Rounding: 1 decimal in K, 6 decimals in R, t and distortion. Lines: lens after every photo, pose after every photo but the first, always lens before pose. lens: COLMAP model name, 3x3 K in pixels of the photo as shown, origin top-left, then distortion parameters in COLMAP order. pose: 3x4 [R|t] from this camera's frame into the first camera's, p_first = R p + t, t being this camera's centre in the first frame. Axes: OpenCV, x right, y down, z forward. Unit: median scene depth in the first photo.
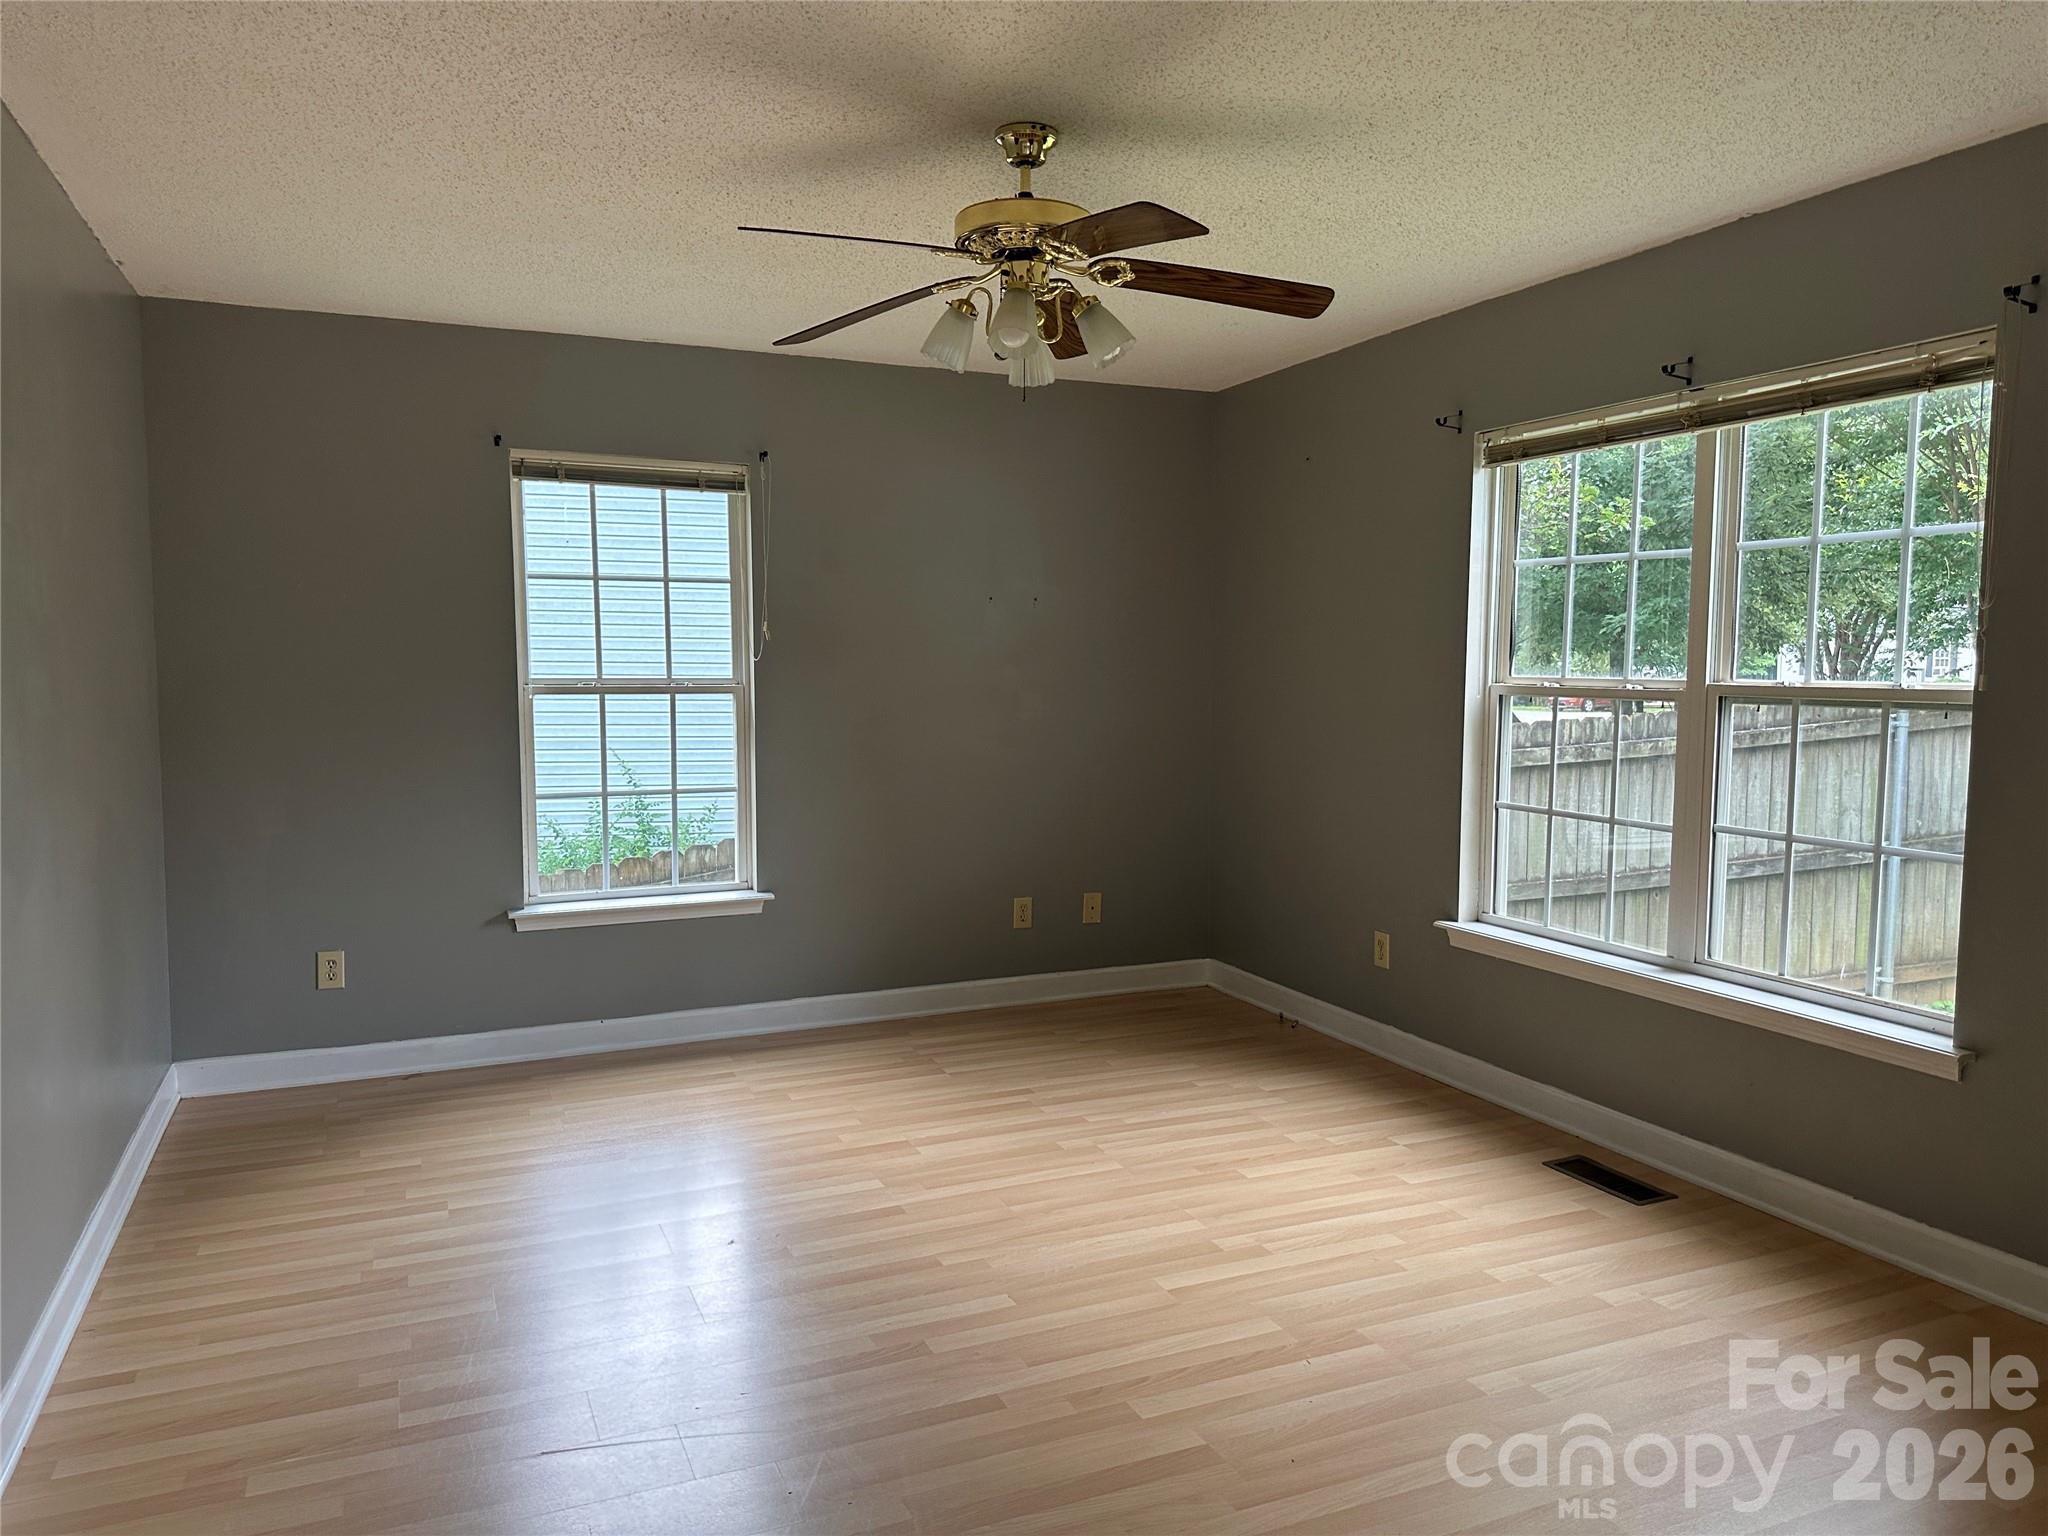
lens RADIAL K [[1435.9, 0, 1024.0], [0, 1435.9, 768.0], [0, 0, 1]] dist [0.112025, -0.192190]
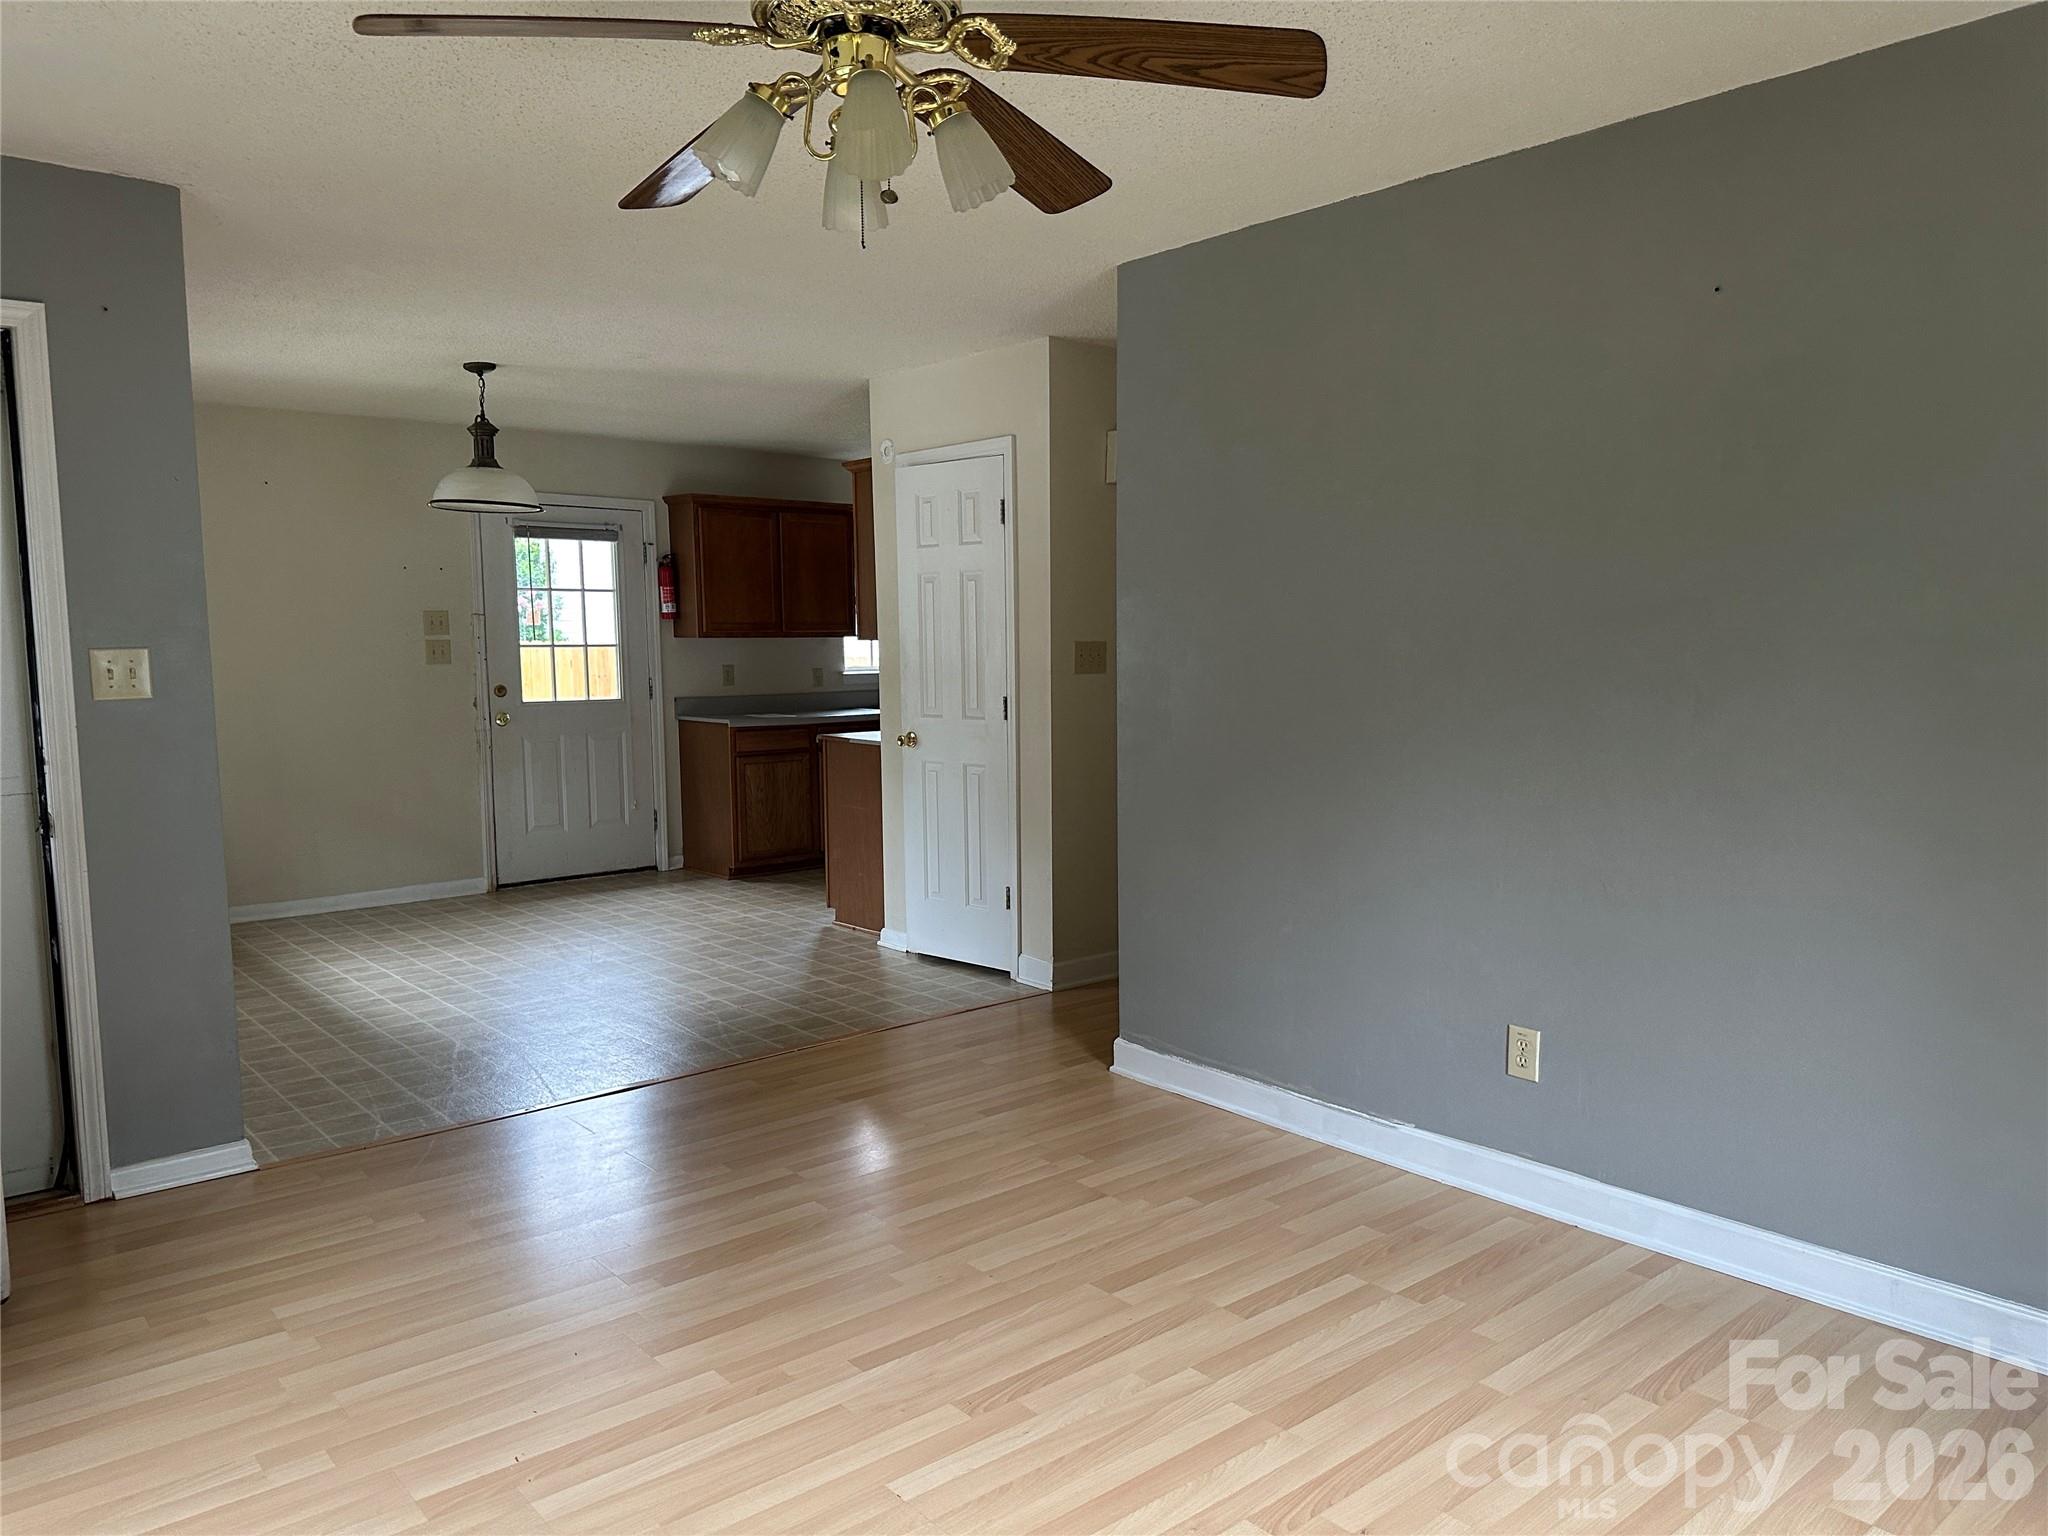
lens RADIAL K [[1435.9, 0, 1024.0], [0, 1435.9, 768.0], [0, 0, 1]] dist [0.112025, -0.192190]
pose [[-0.954548, 0.033607, -0.296156, 0.153386], [-0.015061, 0.986915, 0.160535, -0.134719], [0.297676, 0.157699, -0.941552, 1.859328]]
